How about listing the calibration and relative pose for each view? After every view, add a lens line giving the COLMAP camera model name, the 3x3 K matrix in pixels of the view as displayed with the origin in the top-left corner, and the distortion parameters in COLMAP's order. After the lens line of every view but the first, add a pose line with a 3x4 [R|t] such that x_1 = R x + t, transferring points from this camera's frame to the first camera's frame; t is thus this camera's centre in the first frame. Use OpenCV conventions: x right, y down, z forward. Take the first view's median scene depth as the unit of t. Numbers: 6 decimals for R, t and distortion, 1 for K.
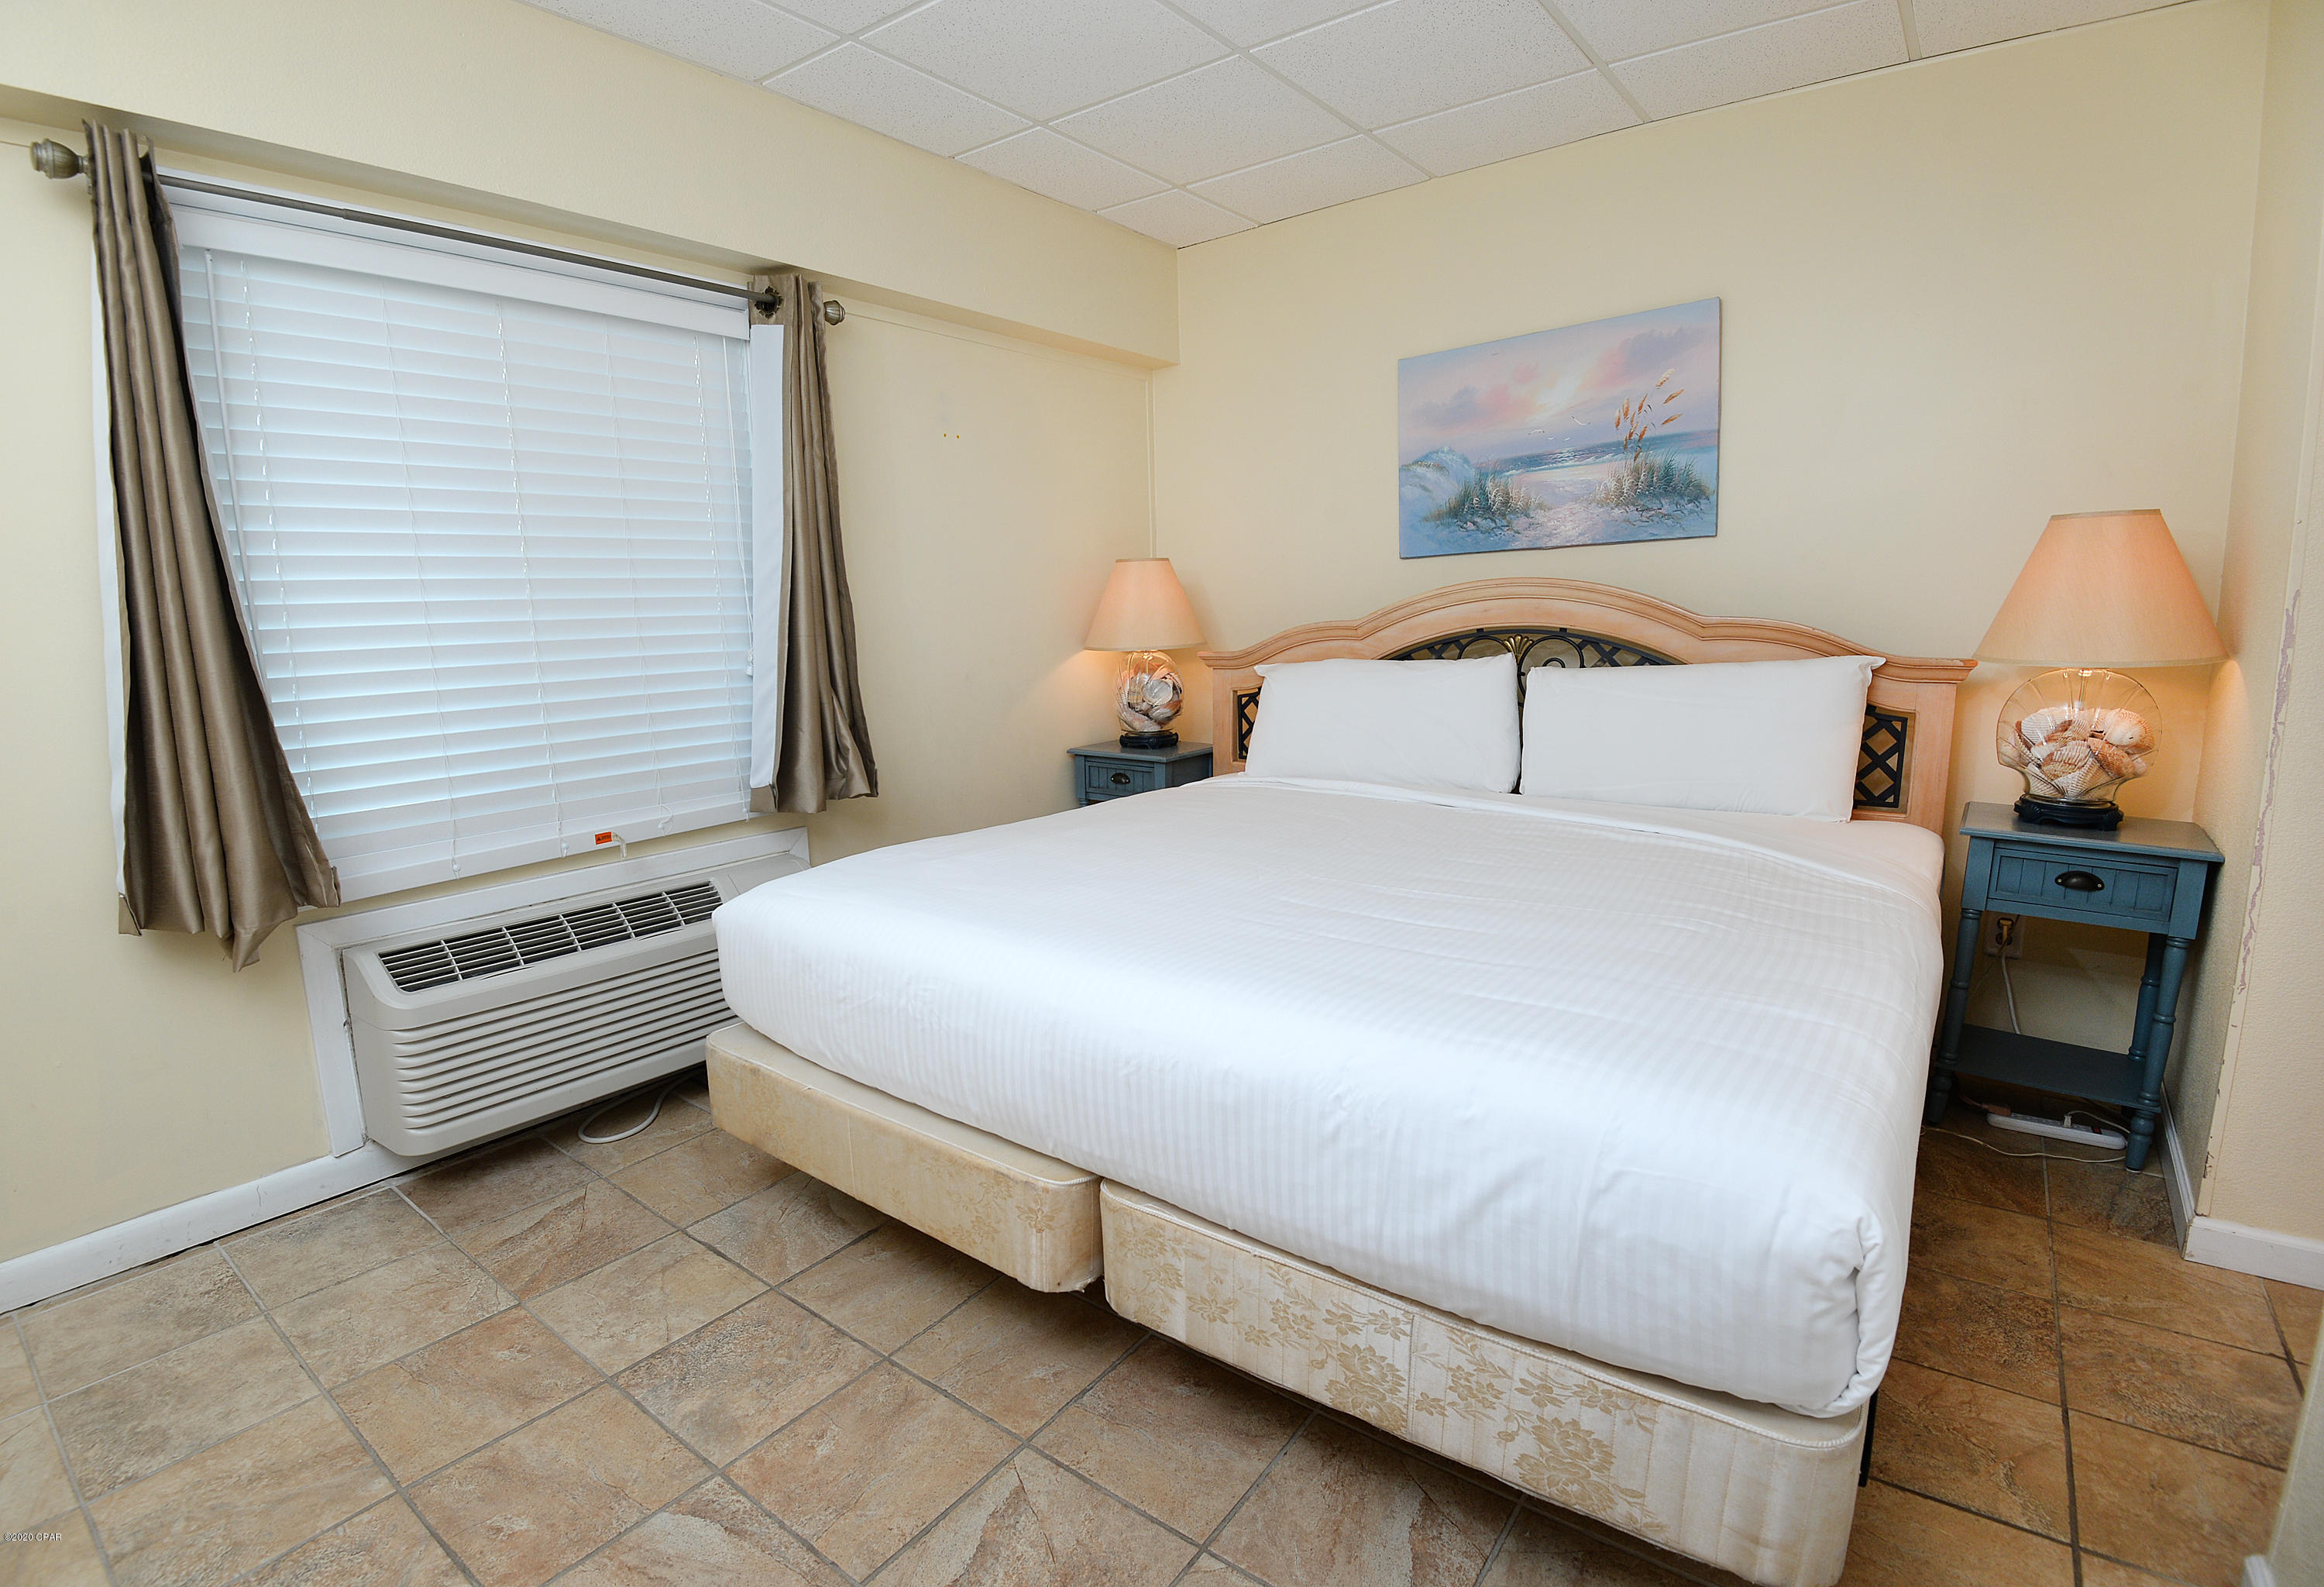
lens RADIAL K [[1139.7, 0, 1156.1], [0, 1139.7, 796.0], [0, 0, 1]] dist [-0.019245, -0.000837]
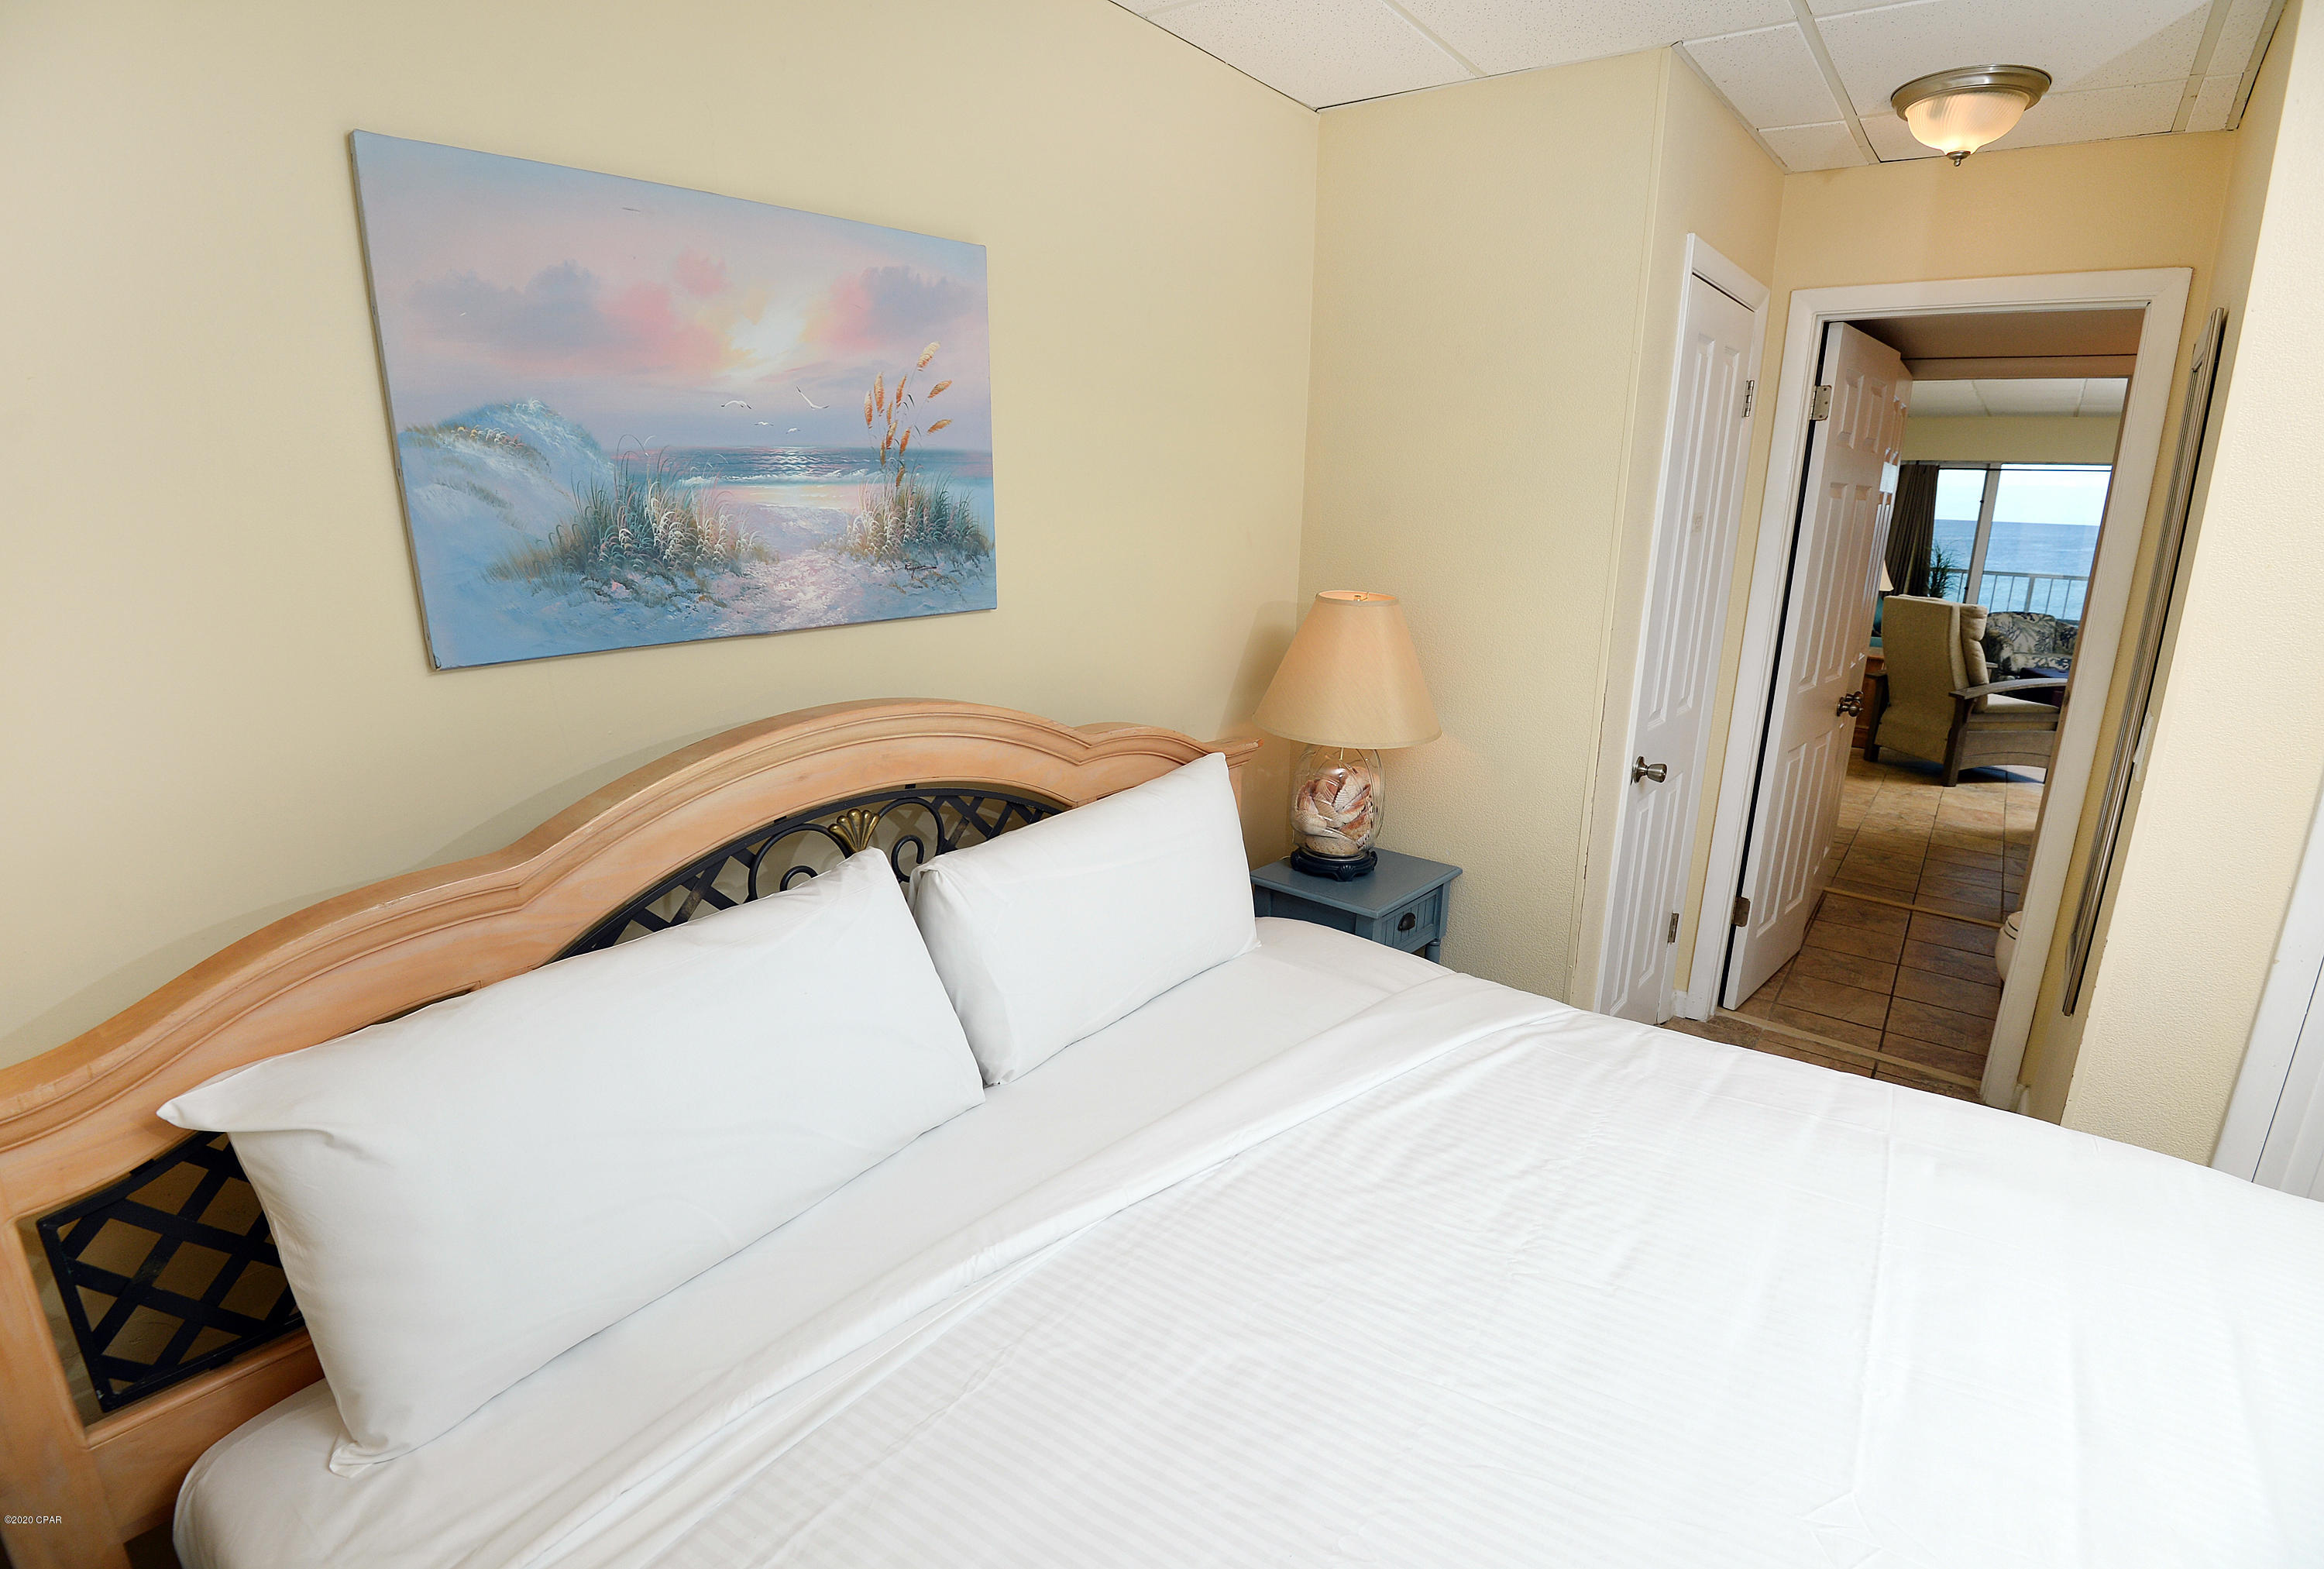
lens RADIAL K [[1114.9, 0, 1167.3], [0, 1114.9, 792.1], [0, 0, 1]] dist [-0.023658, -0.012520]
pose [[-0.003226, -0.231637, 0.972797, -0.179297], [0.137261, 0.963492, 0.229877, -0.246614], [-0.990530, 0.134269, 0.028686, 0.835014]]
